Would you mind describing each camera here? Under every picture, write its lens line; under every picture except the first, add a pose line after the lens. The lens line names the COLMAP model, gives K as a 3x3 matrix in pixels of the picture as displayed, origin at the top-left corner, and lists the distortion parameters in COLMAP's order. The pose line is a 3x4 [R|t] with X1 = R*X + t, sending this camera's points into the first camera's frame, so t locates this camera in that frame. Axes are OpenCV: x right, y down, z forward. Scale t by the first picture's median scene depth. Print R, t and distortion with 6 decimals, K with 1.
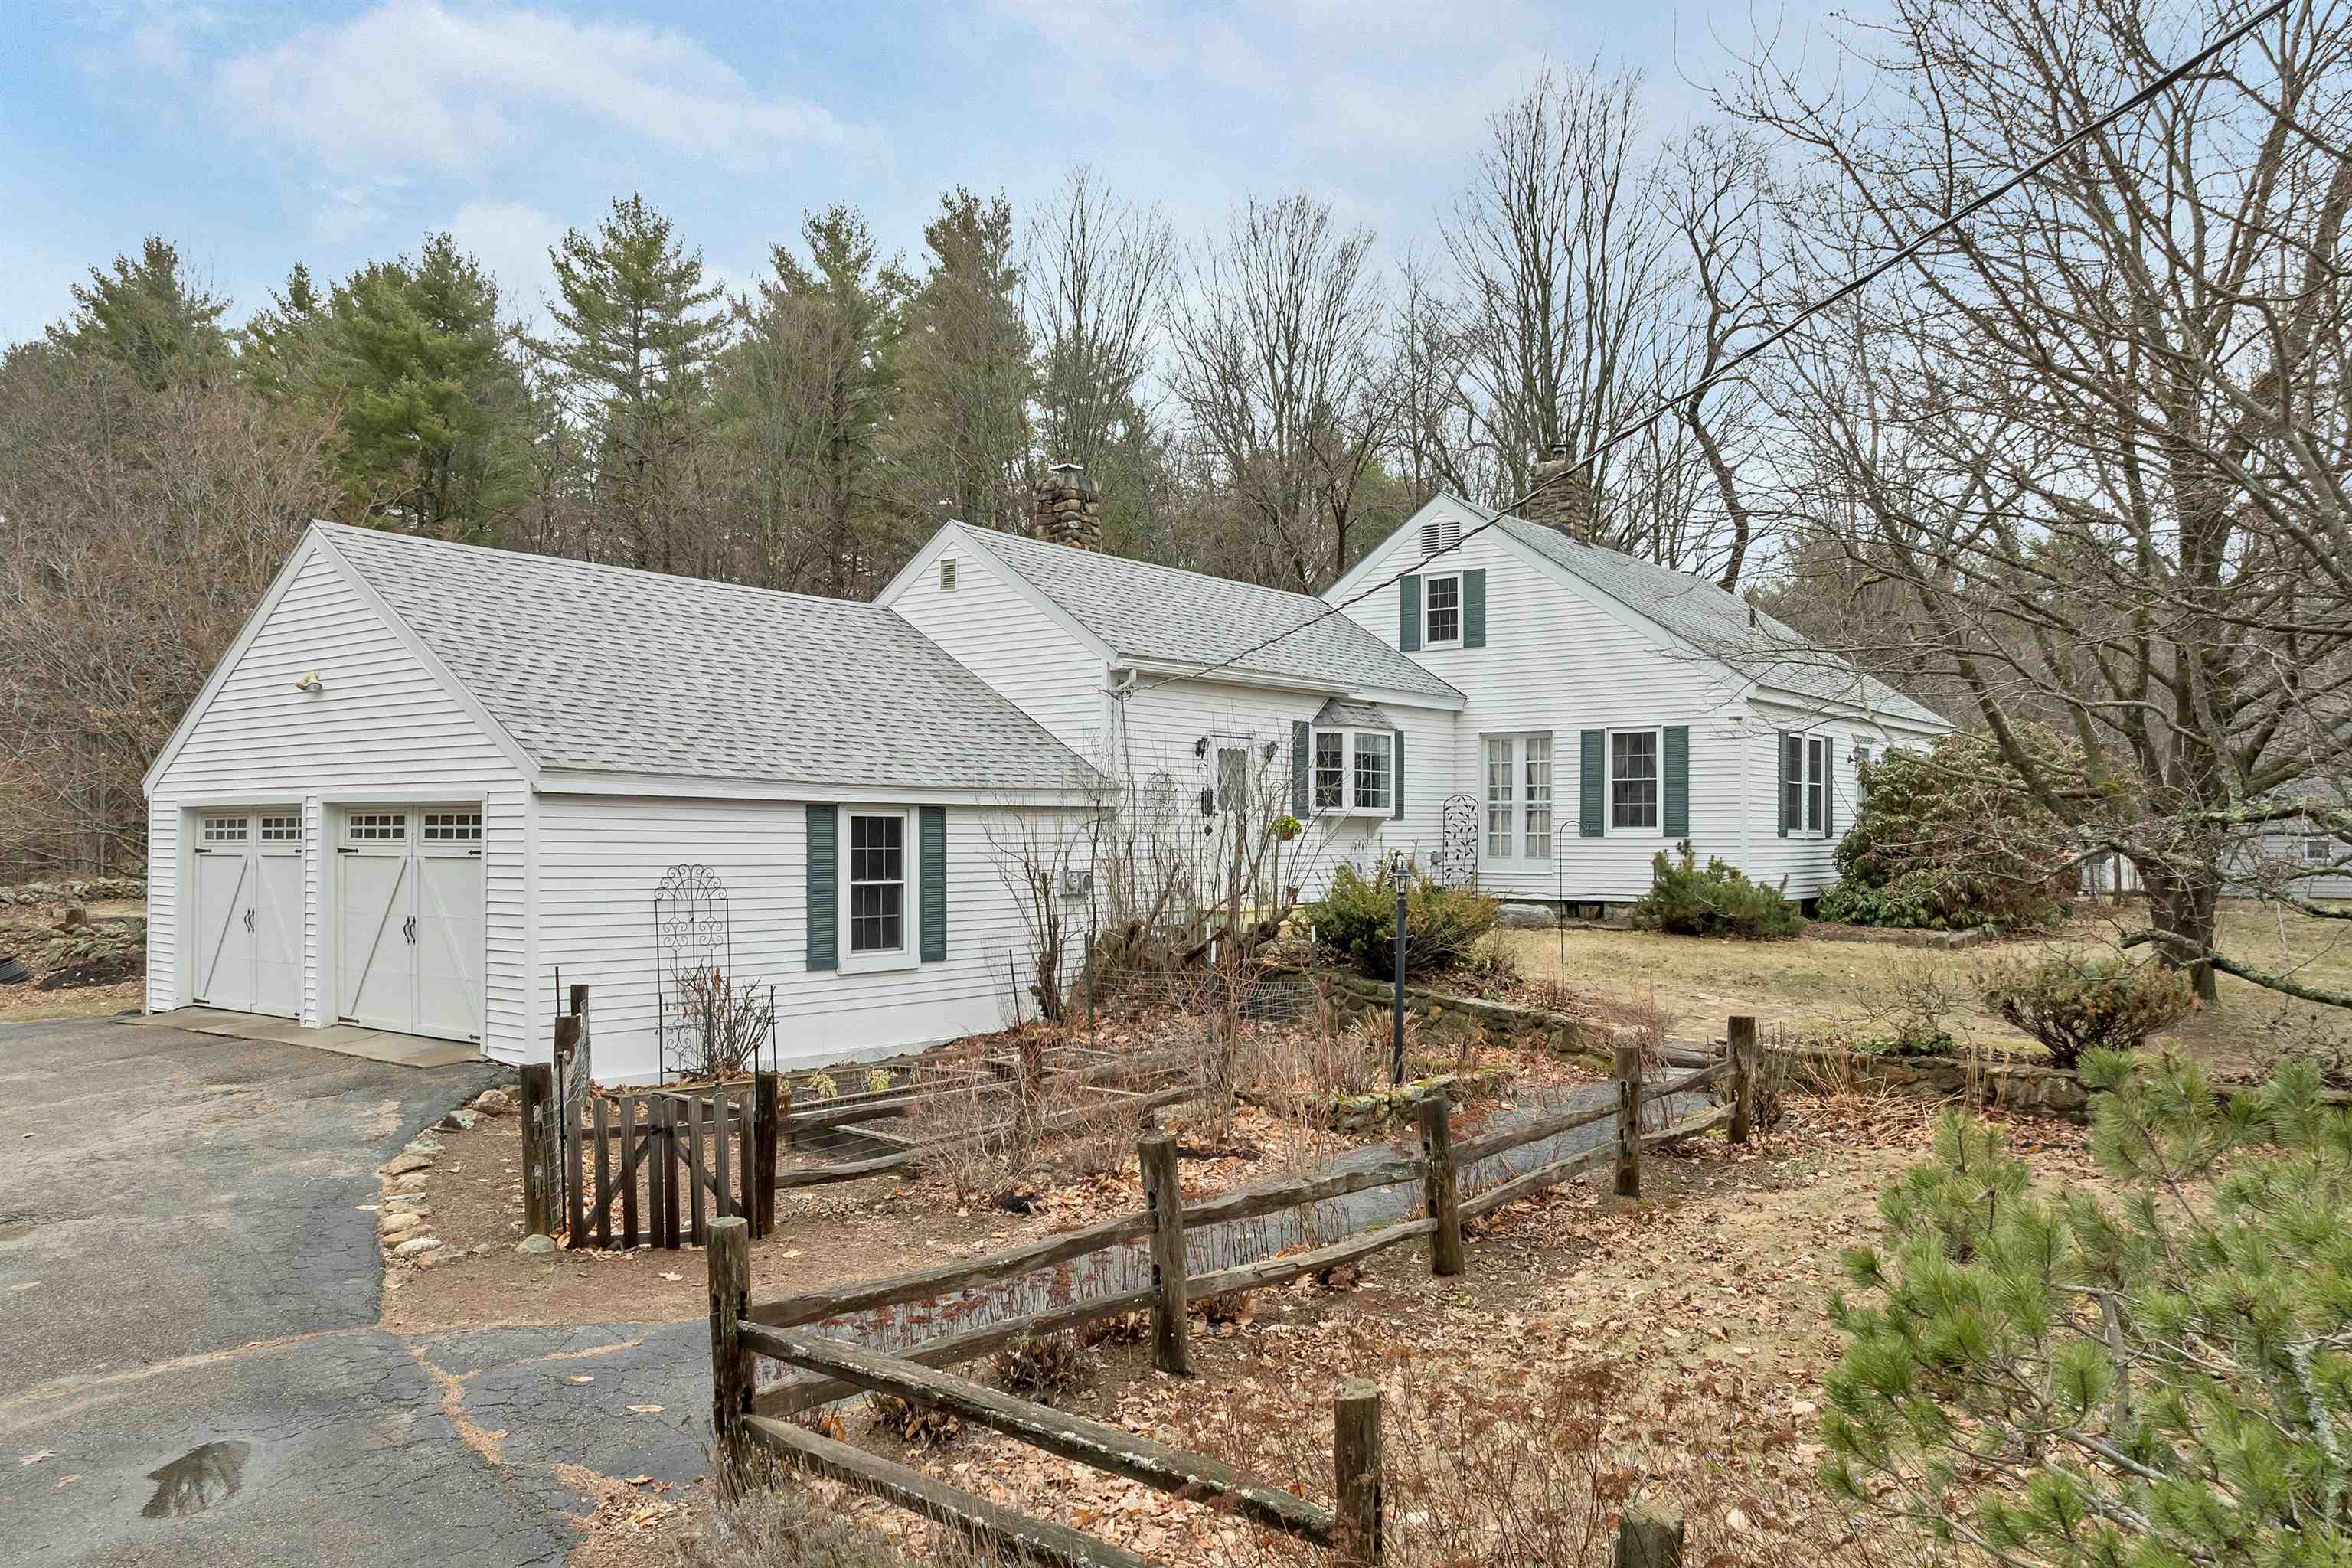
lens RADIAL K [[1703.5, 0, 1179.8], [0, 1703.5, 847.5], [0, 0, 1]] dist [-0.029464, -0.000226]
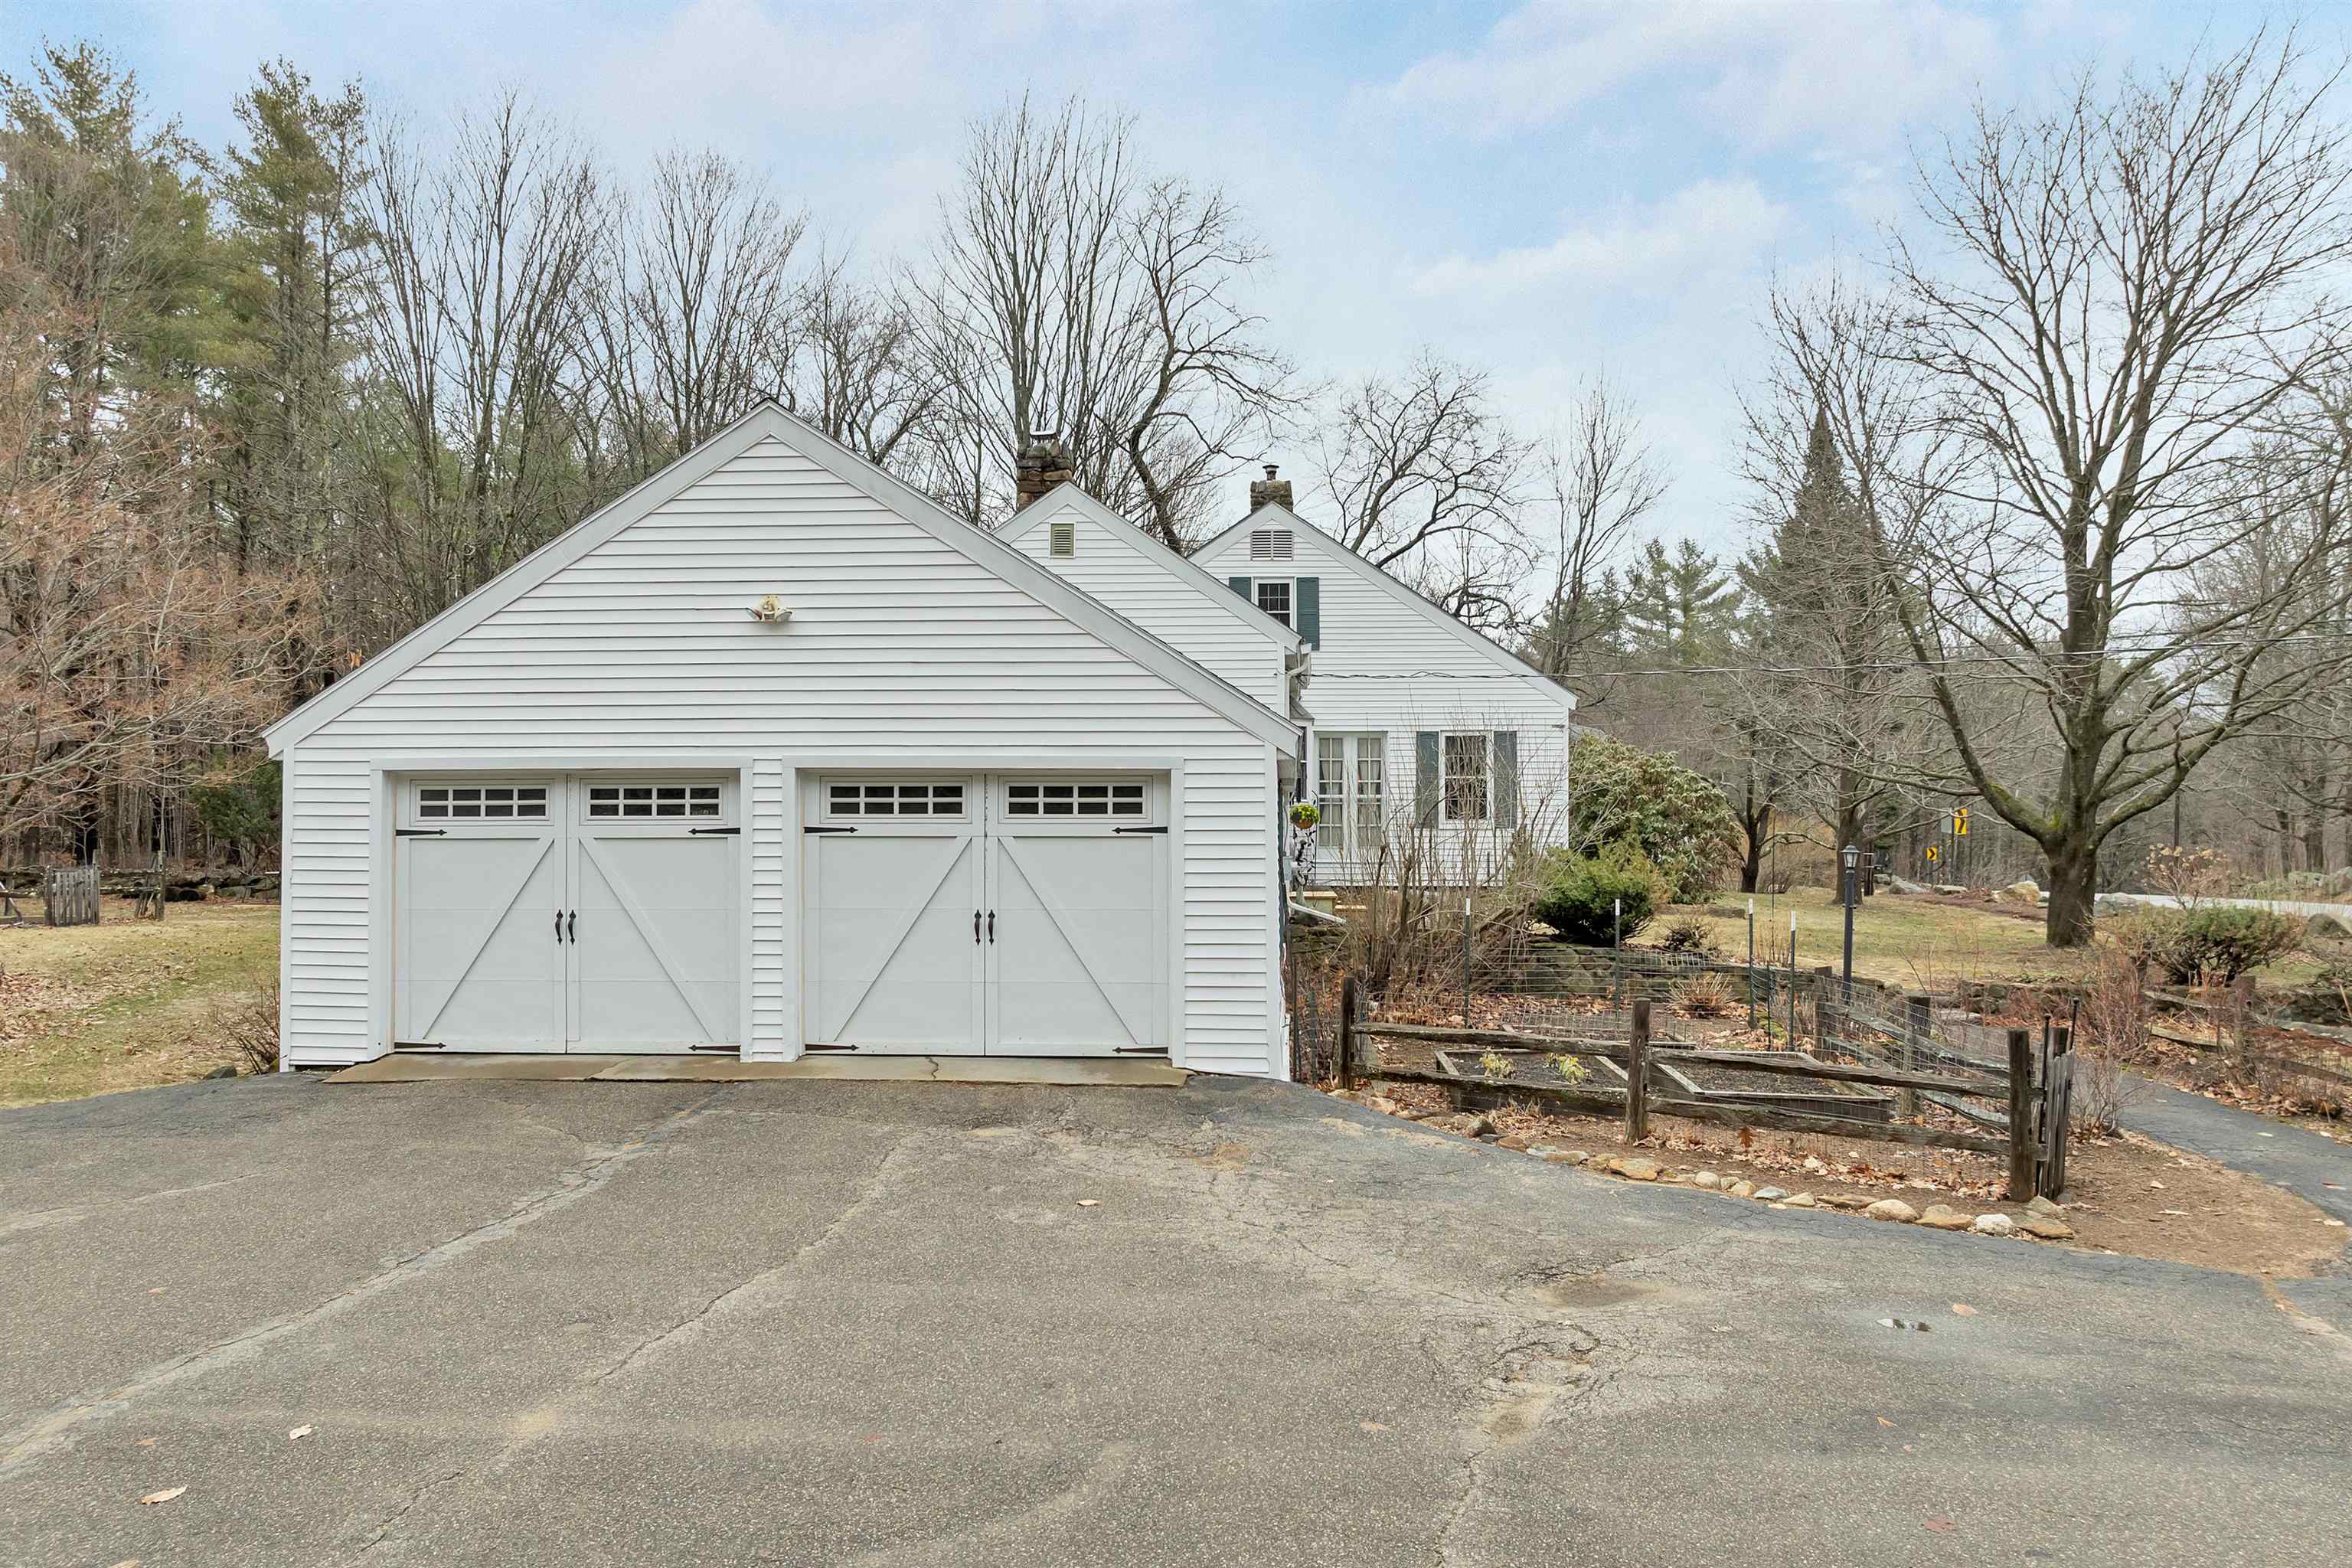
lens RADIAL K [[1703.5, 0, 1179.8], [0, 1703.5, 847.5], [0, 0, 1]] dist [-0.029464, -0.000226]
pose [[0.835293, -0.002197, 0.549800, -0.516423], [0.004161, 0.999989, -0.002327, 0.008090], [-0.549789, 0.004231, 0.835293, 0.168699]]
